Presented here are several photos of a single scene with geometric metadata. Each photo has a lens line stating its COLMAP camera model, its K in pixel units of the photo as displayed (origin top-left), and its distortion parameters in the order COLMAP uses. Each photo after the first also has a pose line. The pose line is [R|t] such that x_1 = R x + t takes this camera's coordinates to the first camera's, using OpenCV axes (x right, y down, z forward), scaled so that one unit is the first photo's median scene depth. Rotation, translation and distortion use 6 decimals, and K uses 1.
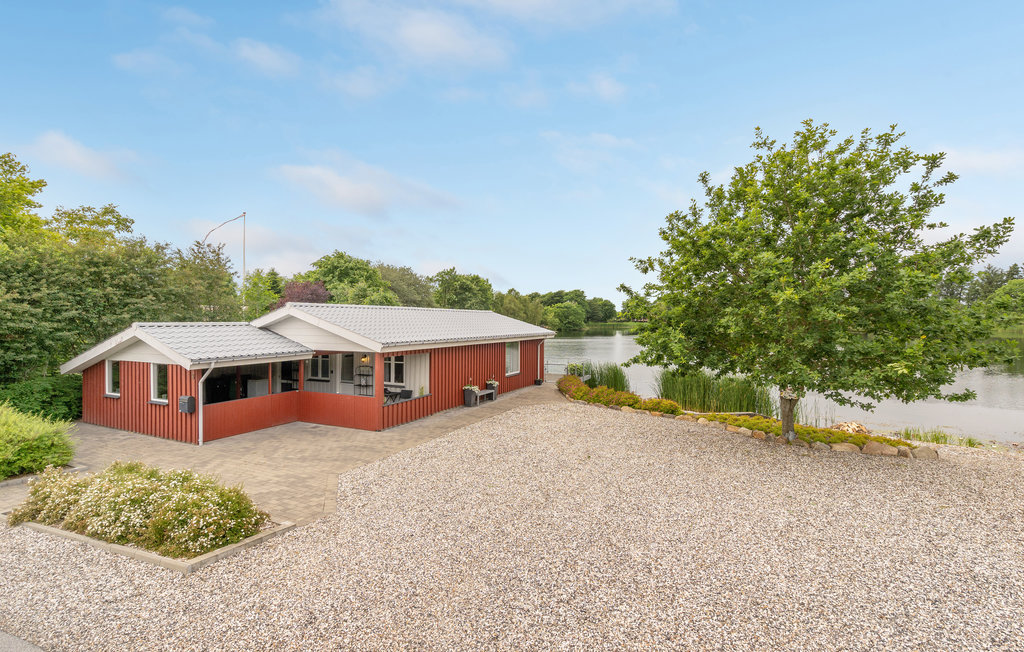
lens RADIAL K [[472.3, 0, 511.6], [0, 472.3, 311.0], [0, 0, 1]] dist [-0.033265, 0.009246]
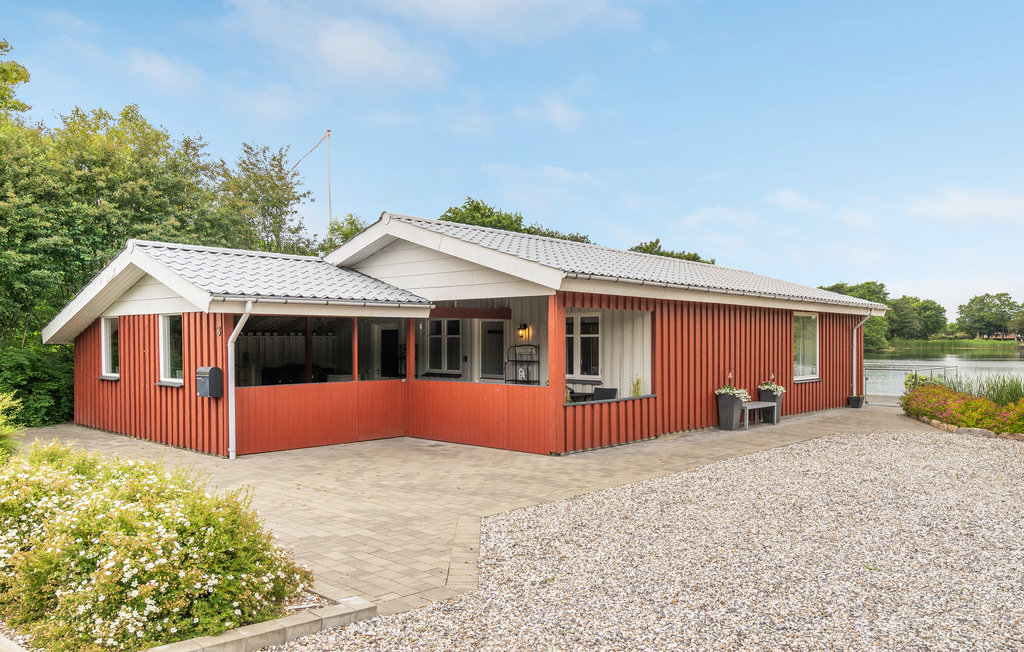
lens RADIAL K [[756.0, 0, 511.5], [0, 756.0, 353.8], [0, 0, 1]] dist [-0.015741, 0.000310]
pose [[0.954340, 0.001190, -0.298721, -0.096498], [0.010024, 0.999301, 0.036008, 0.126376], [0.298556, -0.037358, 0.953661, 0.250599]]
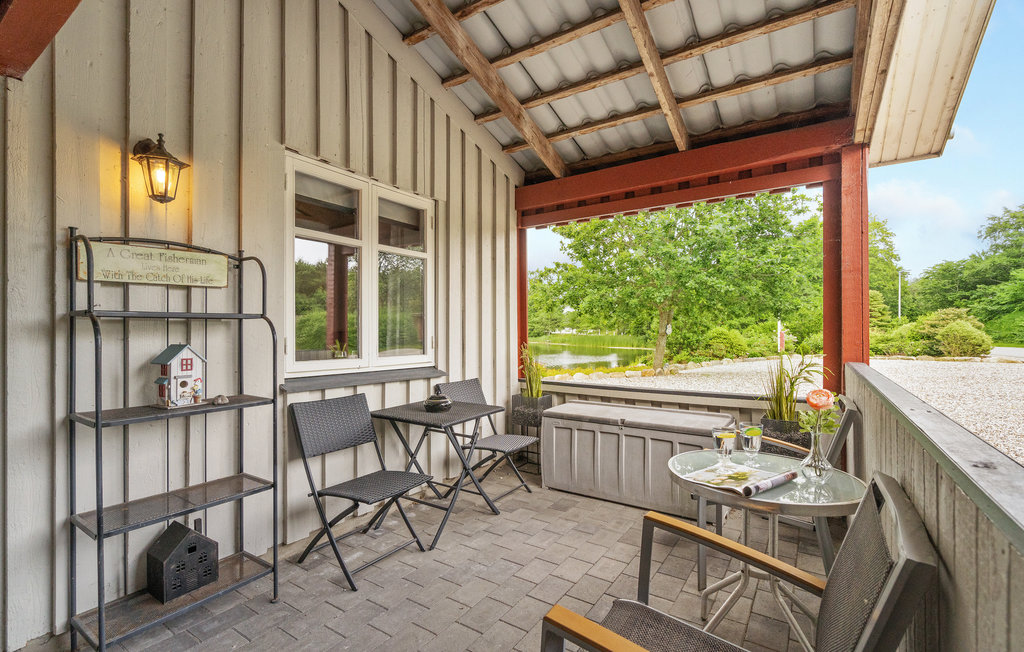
lens RADIAL K [[463.3, 0, 512.0], [0, 463.3, 326.0], [0, 0, 1]] dist [0.001169, 0.000053]
pose [[0.154649, 0.005958, 0.987952, -0.533751], [-0.020451, 0.999787, -0.002828, 0.178446], [-0.987758, -0.019767, 0.154738, 1.180588]]
